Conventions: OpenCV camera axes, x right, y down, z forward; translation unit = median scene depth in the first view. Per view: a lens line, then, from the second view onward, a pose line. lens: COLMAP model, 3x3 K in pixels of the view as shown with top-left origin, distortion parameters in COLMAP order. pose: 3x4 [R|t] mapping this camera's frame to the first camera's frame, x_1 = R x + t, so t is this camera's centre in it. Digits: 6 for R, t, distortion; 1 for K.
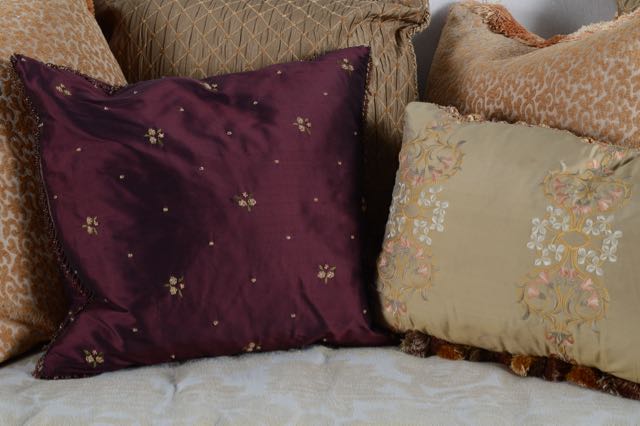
lens RADIAL K [[1637.1, 0, 320.3], [0, 1637.1, 213.5], [0, 0, 1]] dist [0.048581, 0.000000]
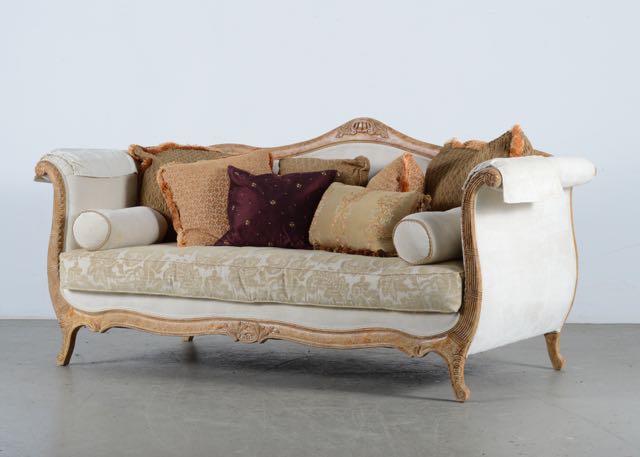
lens RADIAL K [[1698.5, 0, 320.8], [0, 1698.5, 229.6], [0, 0, 1]] dist [0.159959, 0.000000]
pose [[0.868520, 0.022033, -0.495164, 1.815208], [-0.146384, 0.965851, -0.213782, 0.797495], [0.473545, 0.258158, 0.842086, -1.964212]]
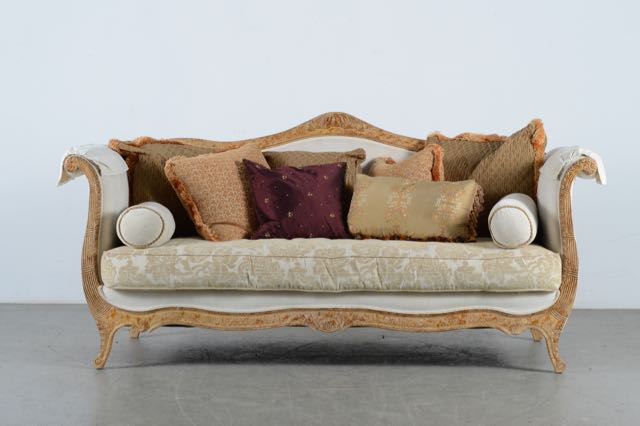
lens RADIAL K [[1637.1, 0, 316.5], [0, 1637.1, 212.8], [0, 0, 1]] dist [0.048581, 0.000000]
pose [[0.999399, -0.007035, -0.033935, 0.088891], [-0.001953, 0.966195, -0.257805, 0.936299], [0.034602, 0.257717, 0.965601, -2.396252]]
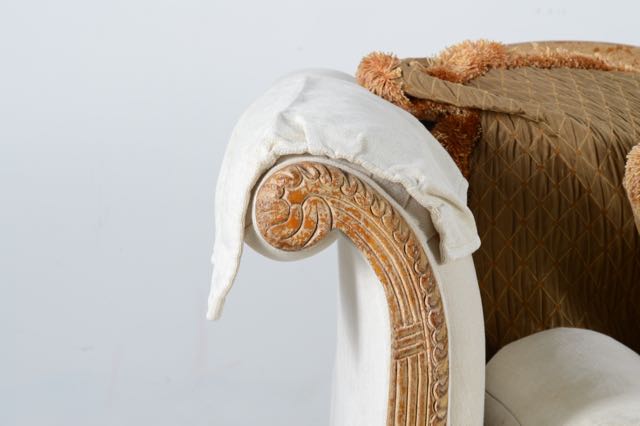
lens RADIAL K [[1637.1, 0, 319.9], [0, 1637.1, 213.1], [0, 0, 1]] dist [0.048581, 0.000000]
pose [[0.999941, -0.007505, 0.007841, -0.521808], [0.008793, 0.983632, -0.179975, 0.089427], [-0.006362, 0.180033, 0.983640, 0.190107]]
